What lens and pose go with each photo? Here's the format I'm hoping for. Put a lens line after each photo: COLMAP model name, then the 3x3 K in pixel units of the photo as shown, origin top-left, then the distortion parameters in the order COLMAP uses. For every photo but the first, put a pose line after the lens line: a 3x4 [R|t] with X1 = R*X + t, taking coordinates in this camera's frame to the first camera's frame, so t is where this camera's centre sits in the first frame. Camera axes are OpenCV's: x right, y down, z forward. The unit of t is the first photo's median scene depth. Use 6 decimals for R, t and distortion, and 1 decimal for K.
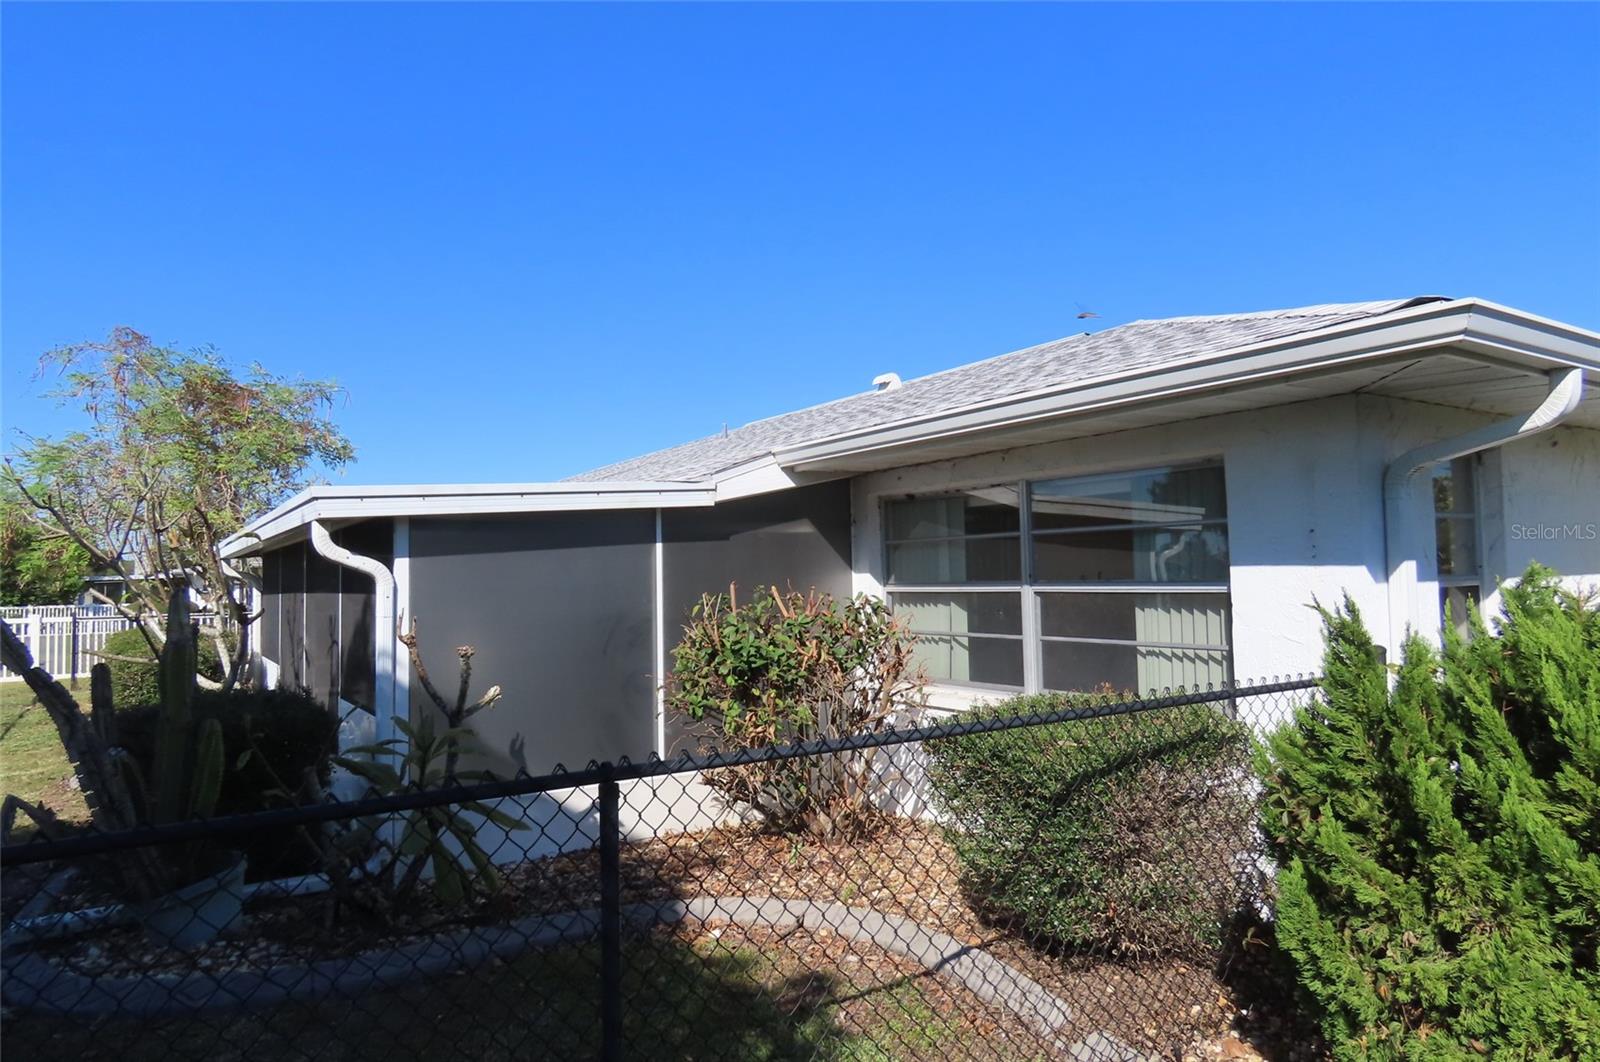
lens RADIAL K [[994.0, 0, 803.4], [0, 994.0, 537.4], [0, 0, 1]] dist [-0.021269, 0.007495]
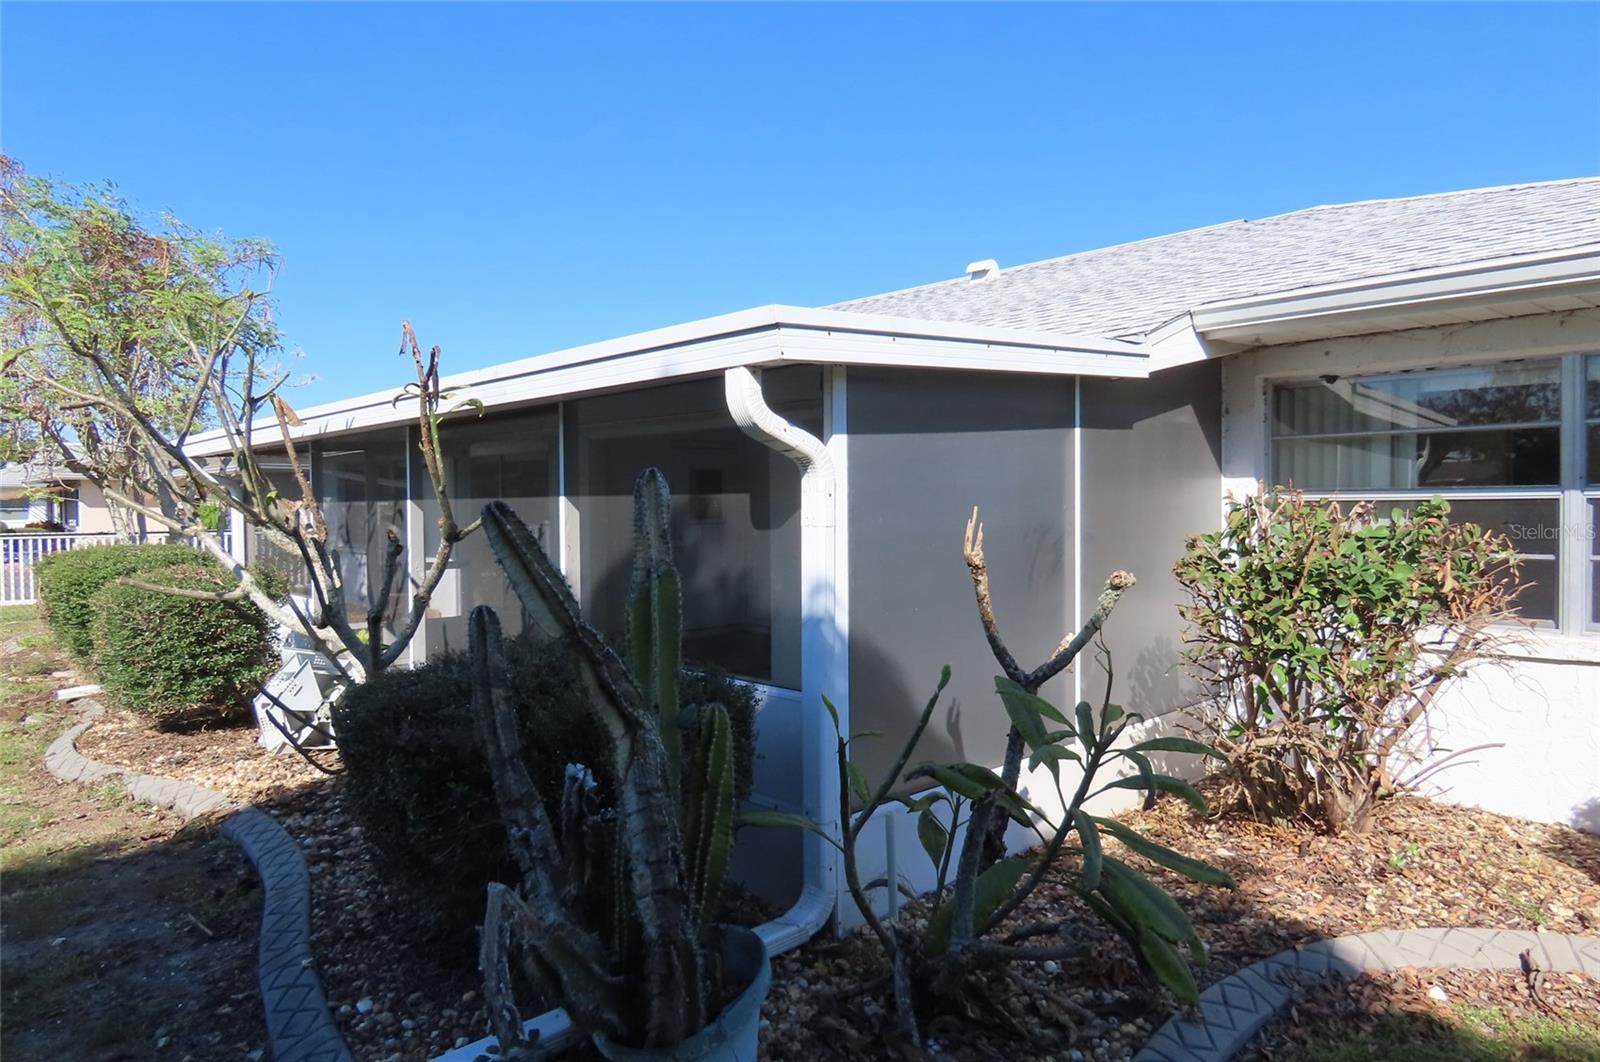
lens RADIAL K [[994.0, 0, 795.3], [0, 994.0, 523.5], [0, 0, 1]] dist [-0.021269, 0.007495]
pose [[0.985027, 0.005893, 0.172297, -0.507696], [-0.016381, 0.998093, 0.059517, 0.038673], [-0.171618, -0.061448, 0.983245, 0.351194]]
